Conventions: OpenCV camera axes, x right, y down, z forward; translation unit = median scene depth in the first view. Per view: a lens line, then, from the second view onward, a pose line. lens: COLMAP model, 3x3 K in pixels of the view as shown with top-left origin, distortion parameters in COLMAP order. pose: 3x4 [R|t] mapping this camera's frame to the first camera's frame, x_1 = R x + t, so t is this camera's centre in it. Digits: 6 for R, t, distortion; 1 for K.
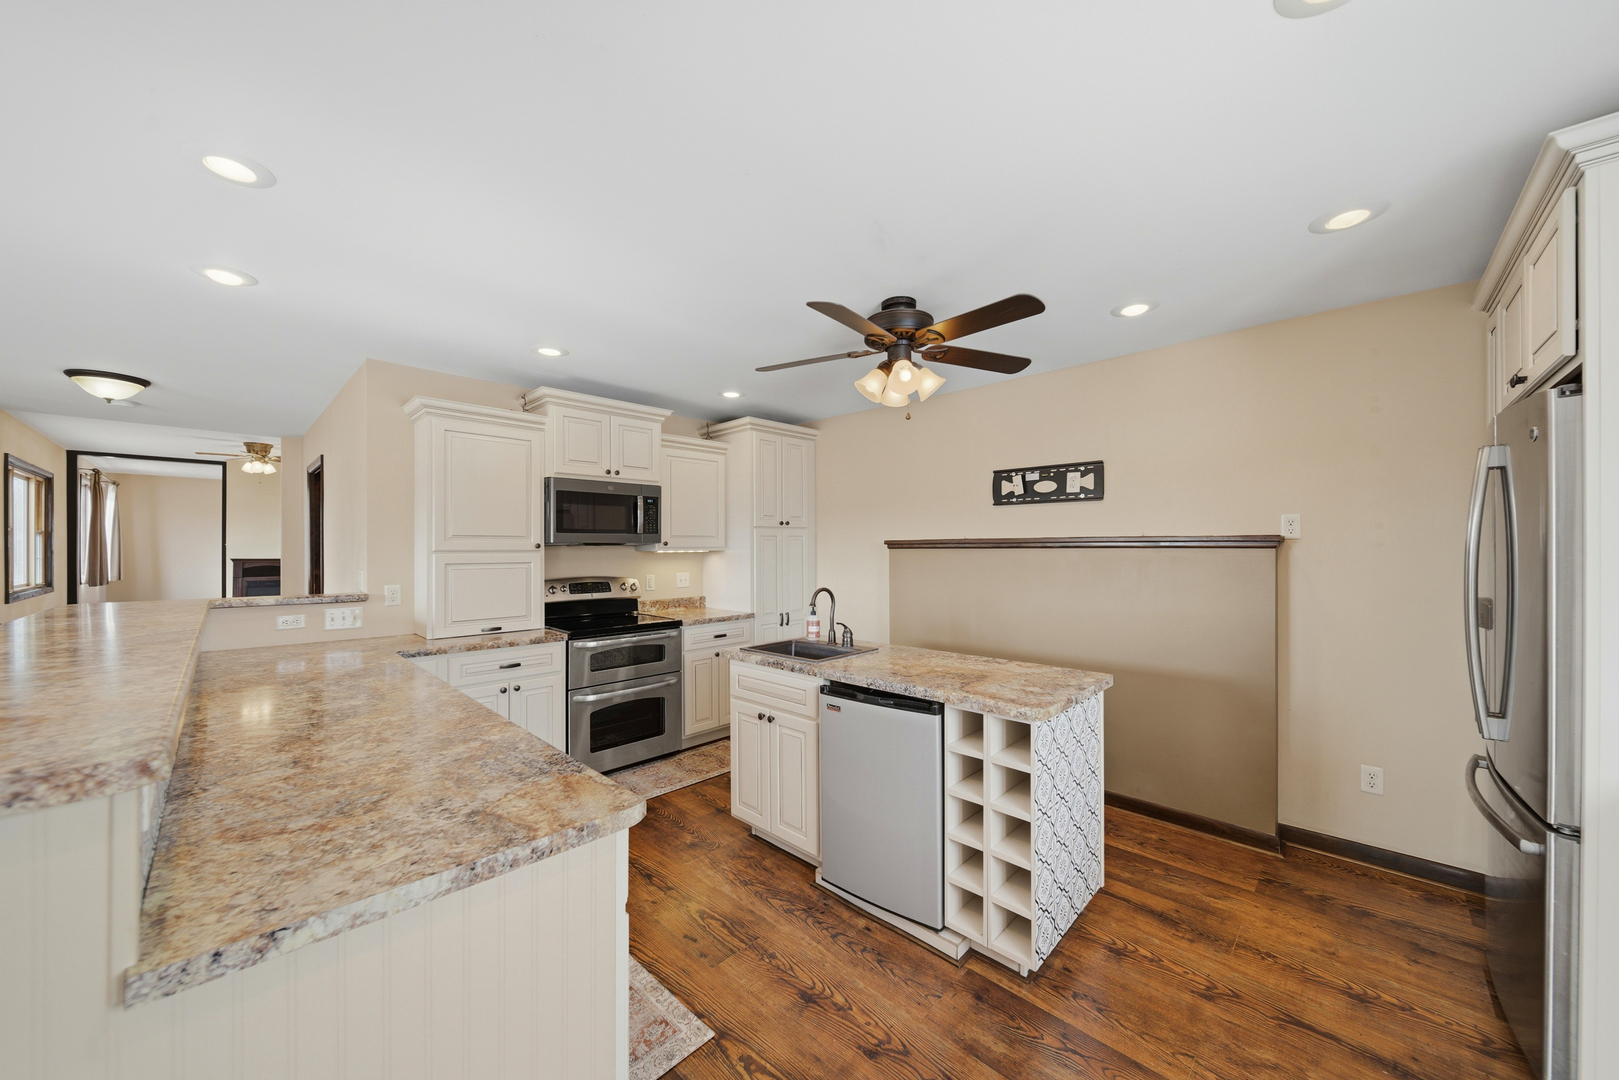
lens RADIAL K [[573.1, 0, 813.3], [0, 573.1, 546.2], [0, 0, 1]] dist [-0.005500, -0.000585]
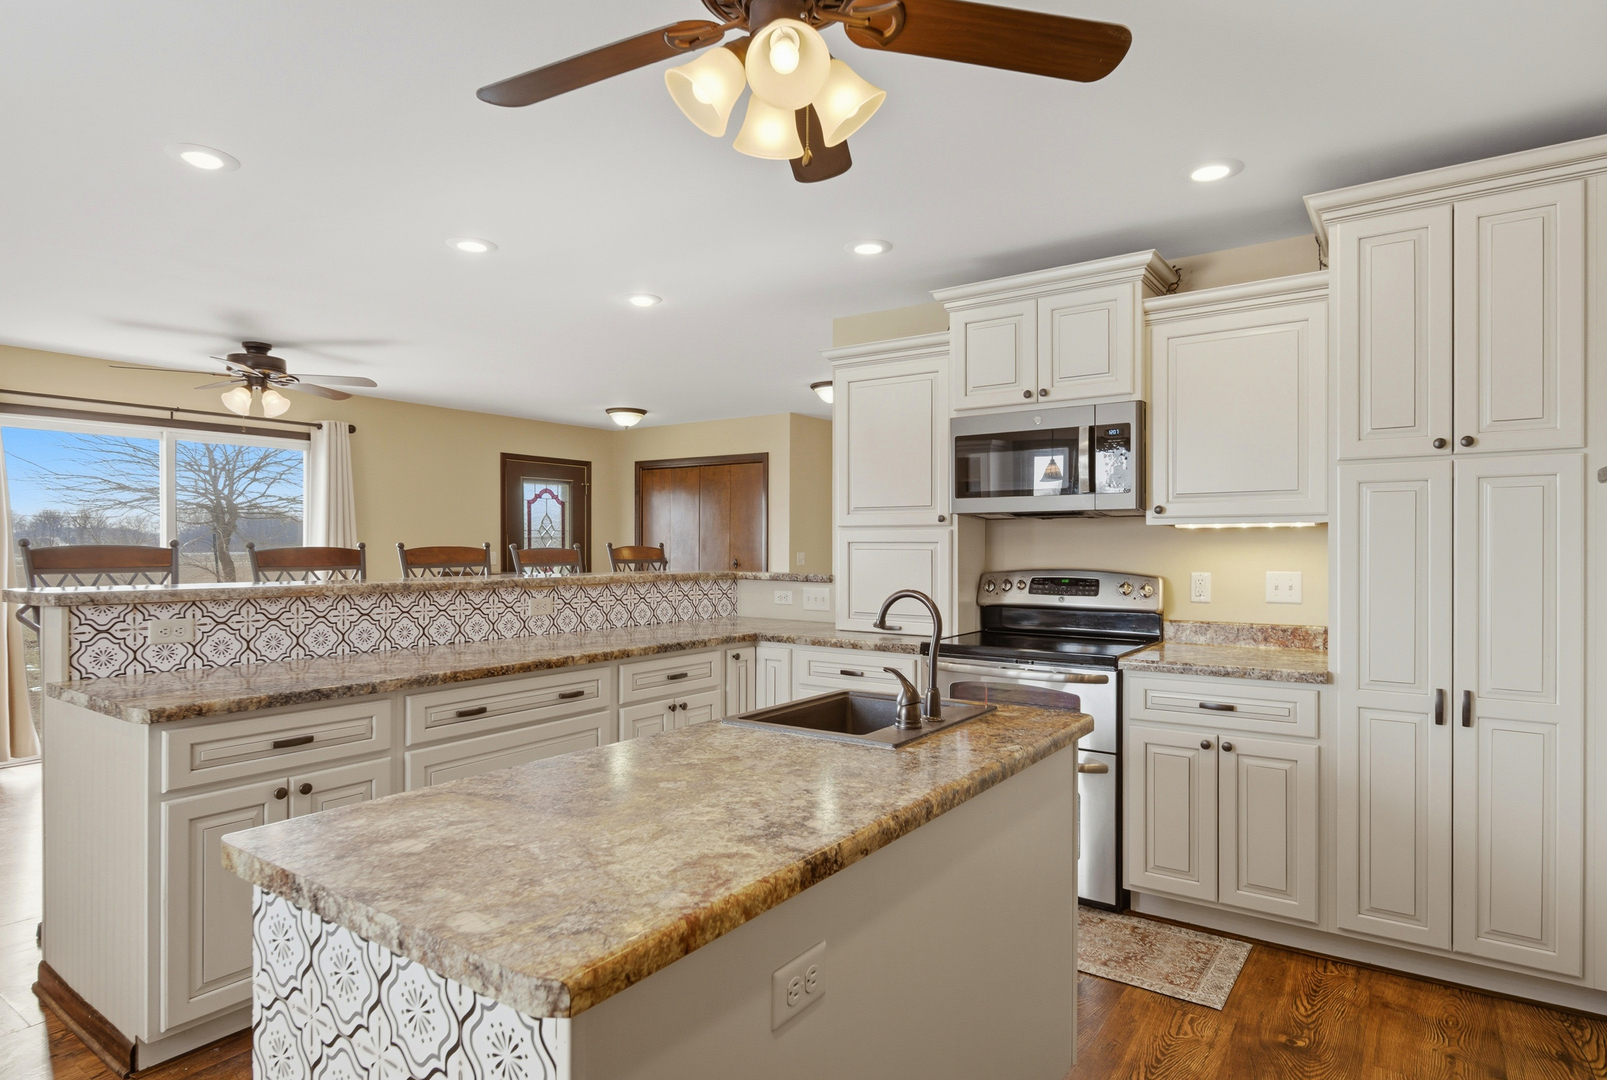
lens RADIAL K [[888.4, 0, 801.8], [0, 888.4, 543.5], [0, 0, 1]] dist [-0.003934, -0.000898]
pose [[0.159396, 0.004271, -0.987206, 0.565252], [0.005118, 0.999974, 0.005153, 0.023210], [0.987201, -0.005873, 0.159370, 0.652115]]
